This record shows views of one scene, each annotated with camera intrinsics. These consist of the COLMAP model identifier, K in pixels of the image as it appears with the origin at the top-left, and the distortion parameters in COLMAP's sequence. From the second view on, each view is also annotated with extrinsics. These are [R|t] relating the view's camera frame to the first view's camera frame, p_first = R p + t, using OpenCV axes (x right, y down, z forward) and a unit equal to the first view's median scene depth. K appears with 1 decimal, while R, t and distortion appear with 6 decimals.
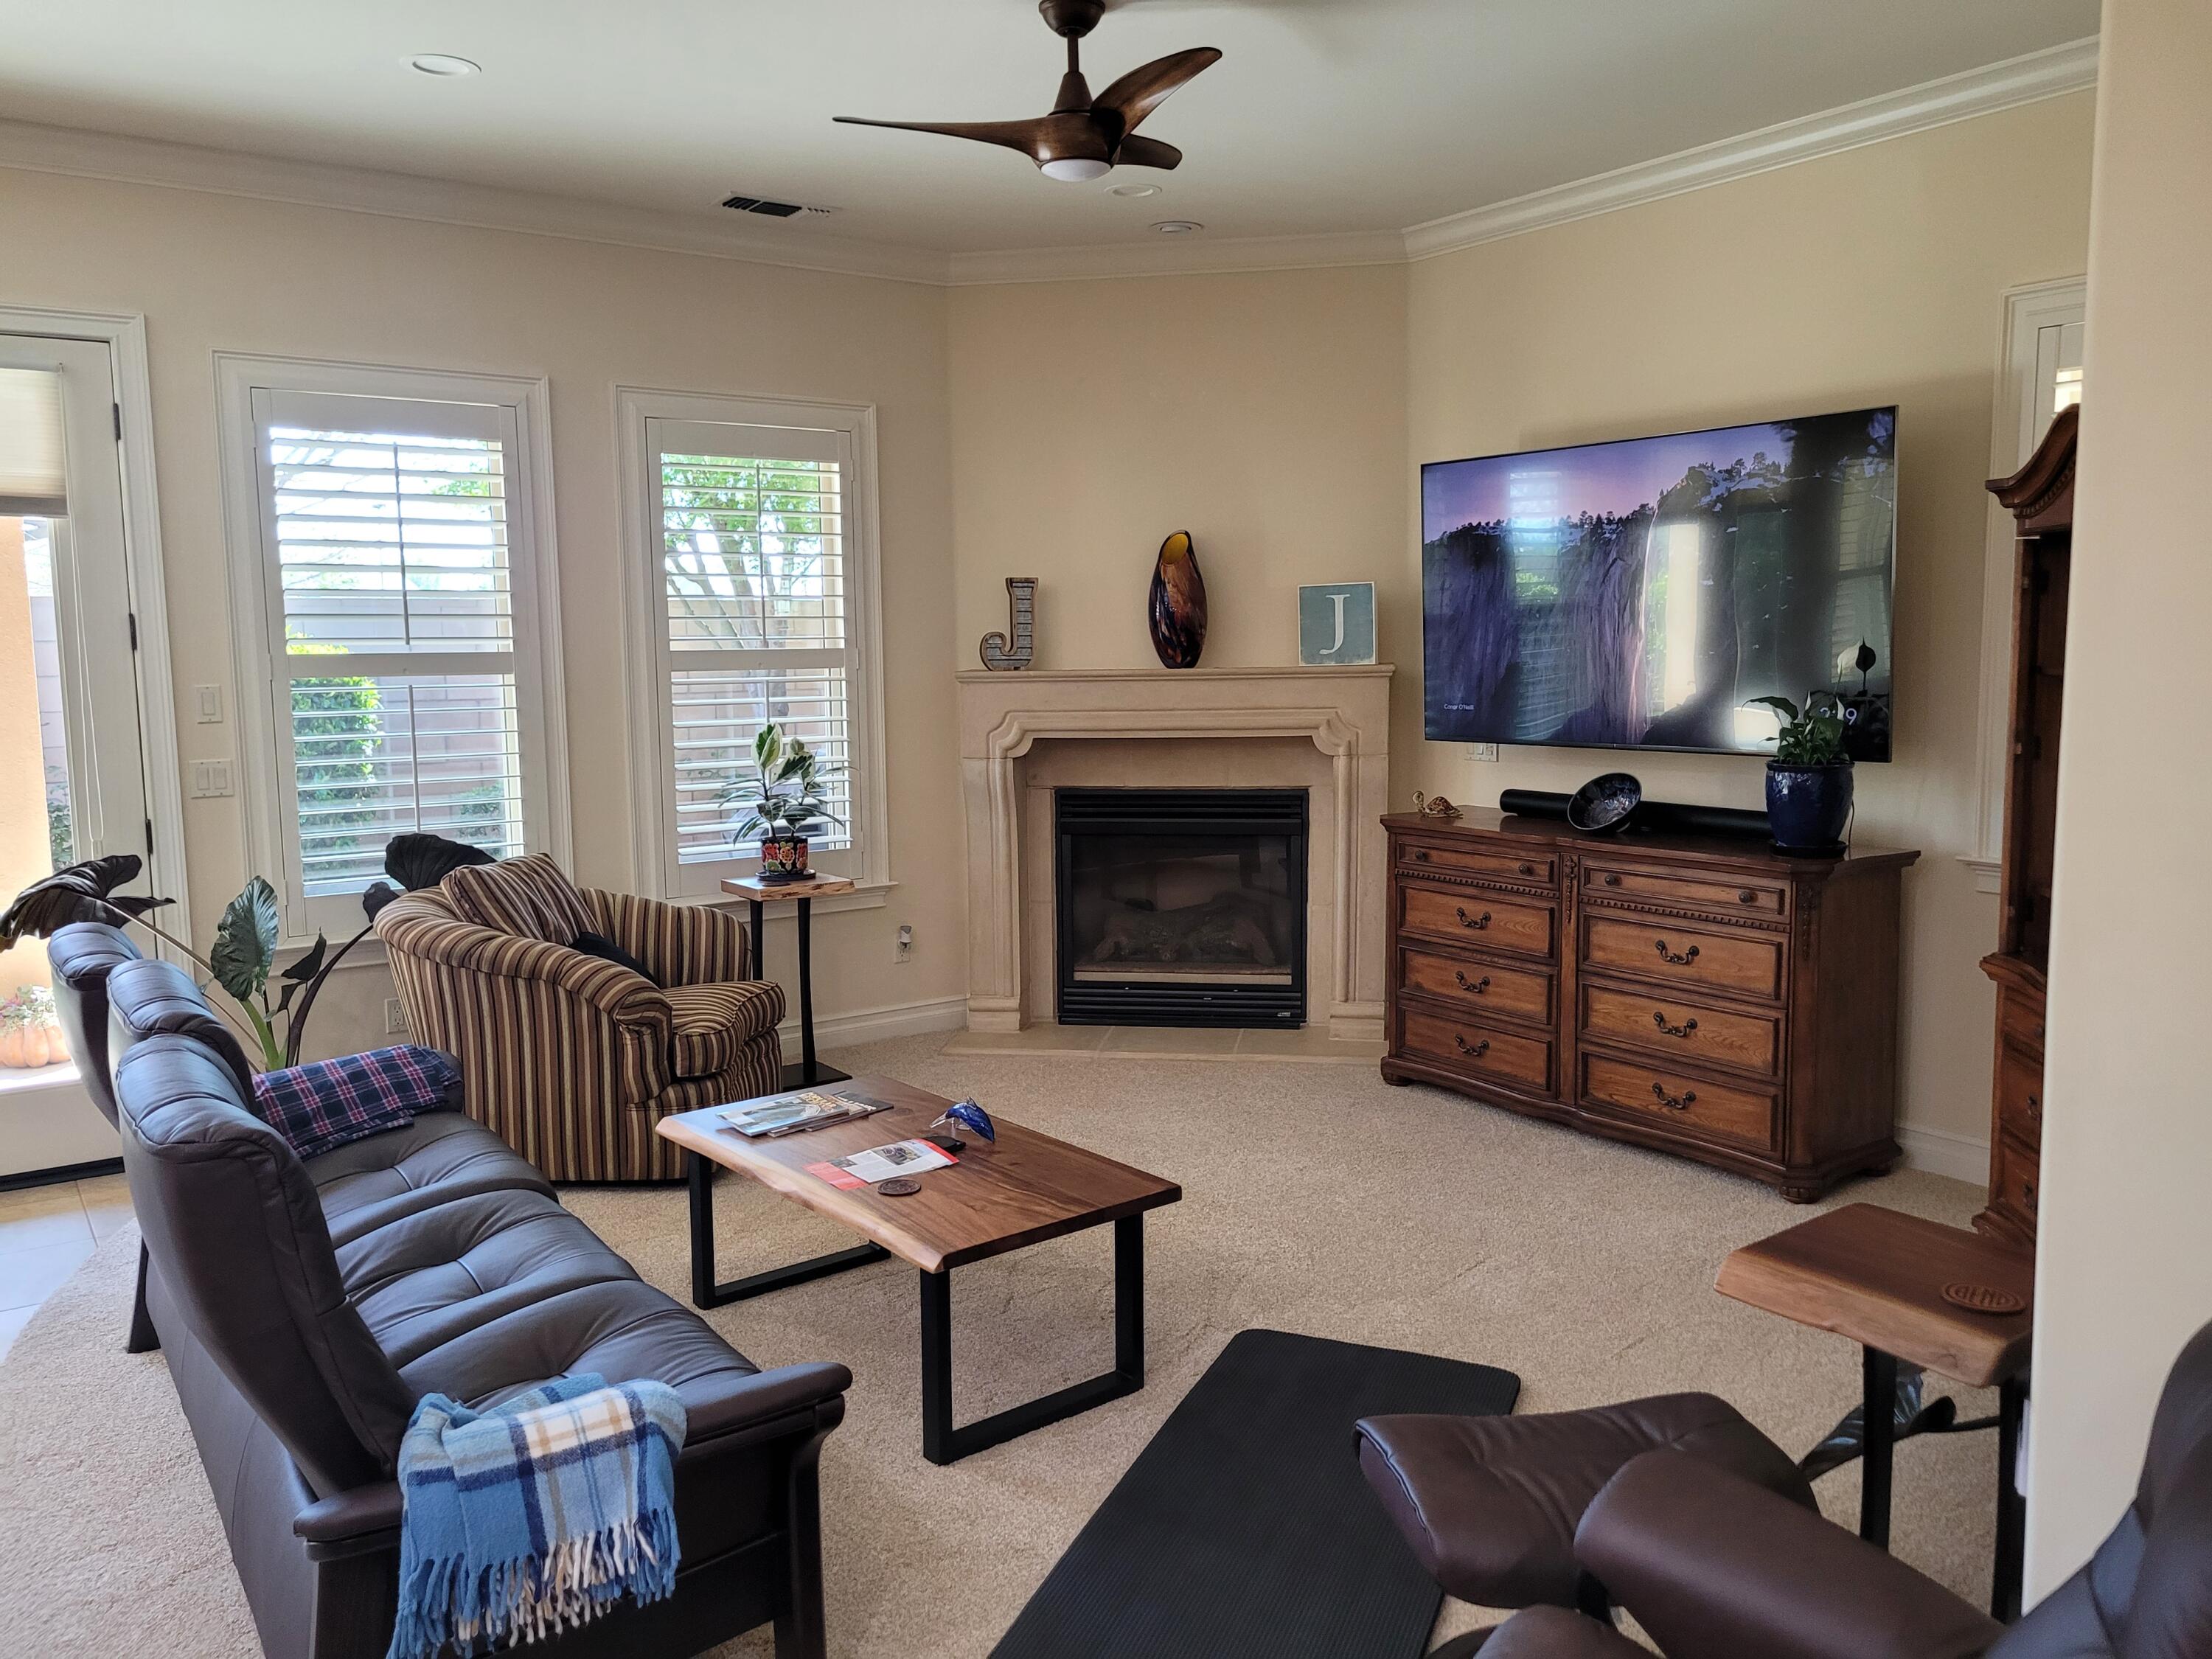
lens RADIAL K [[1675.9, 0, 1104.5], [0, 1675.9, 821.5], [0, 0, 1]] dist [0.023403, 0.005126]
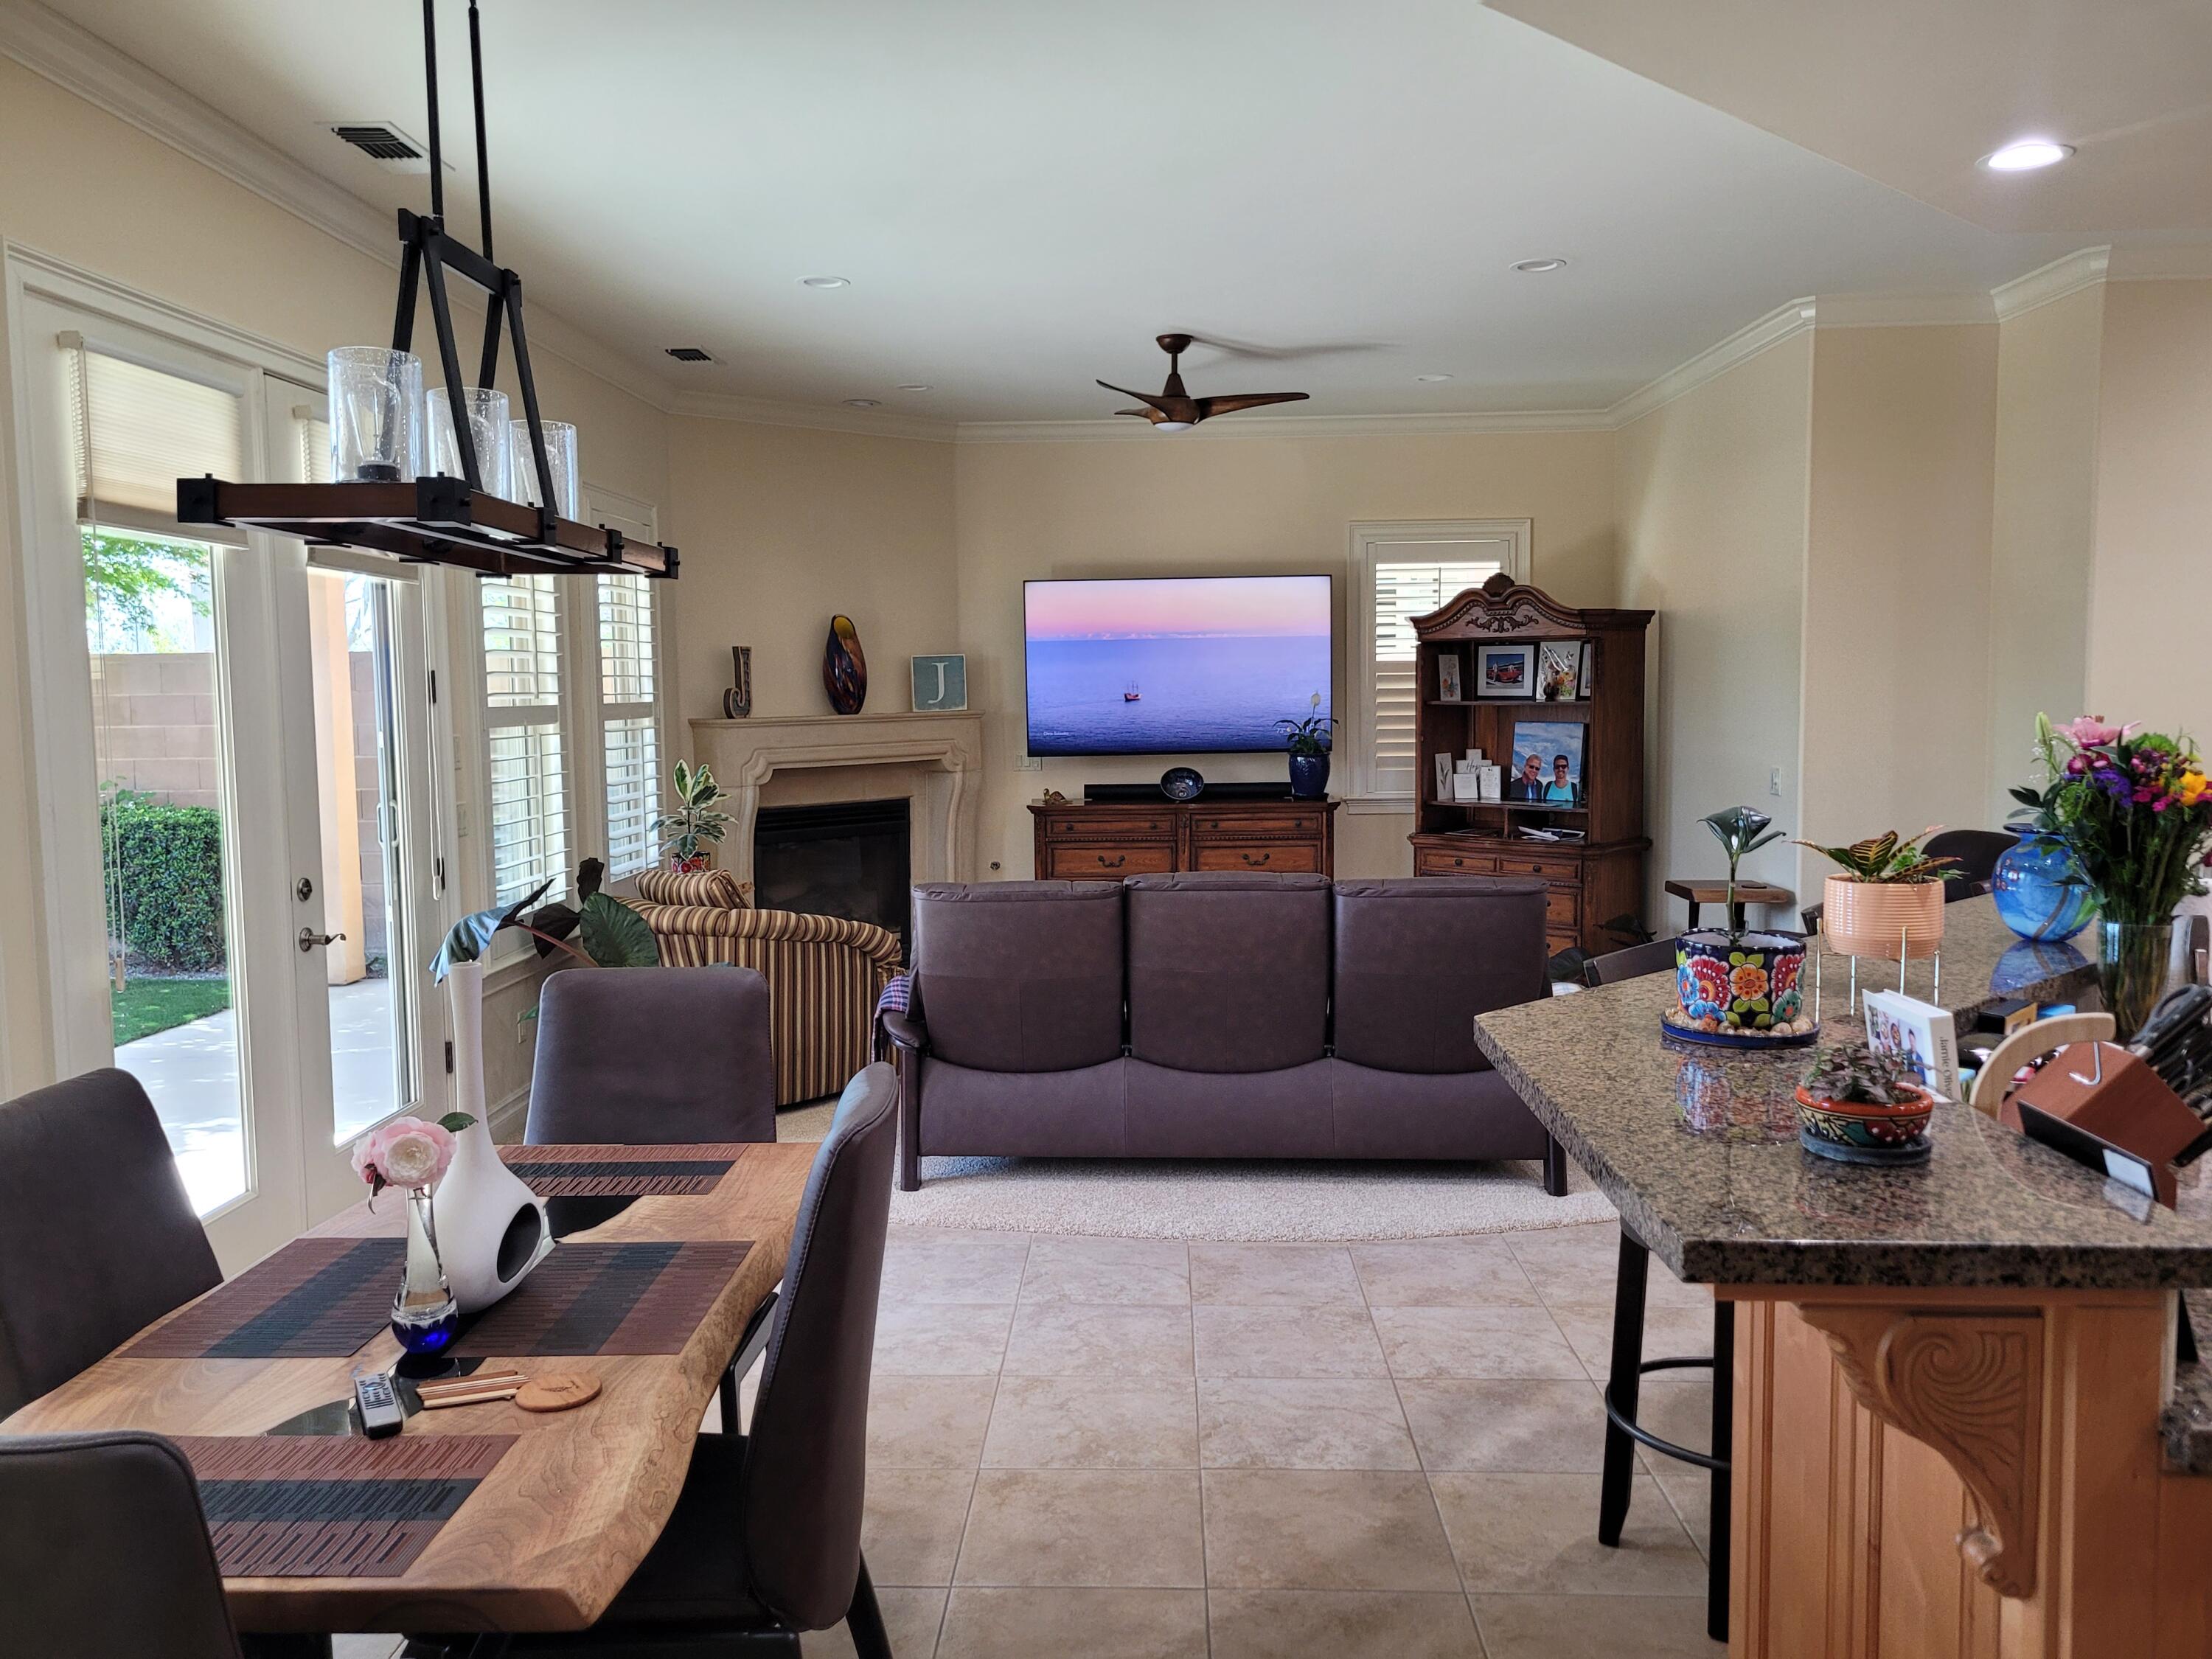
lens RADIAL K [[1675.9, 0, 1100.3], [0, 1675.9, 829.8], [0, 0, 1]] dist [0.023403, 0.005126]
pose [[0.619423, -0.067082, 0.782186, -0.934594], [0.093313, 0.995571, 0.011487, 0.006621], [-0.779492, 0.065873, 0.622939, -0.014058]]
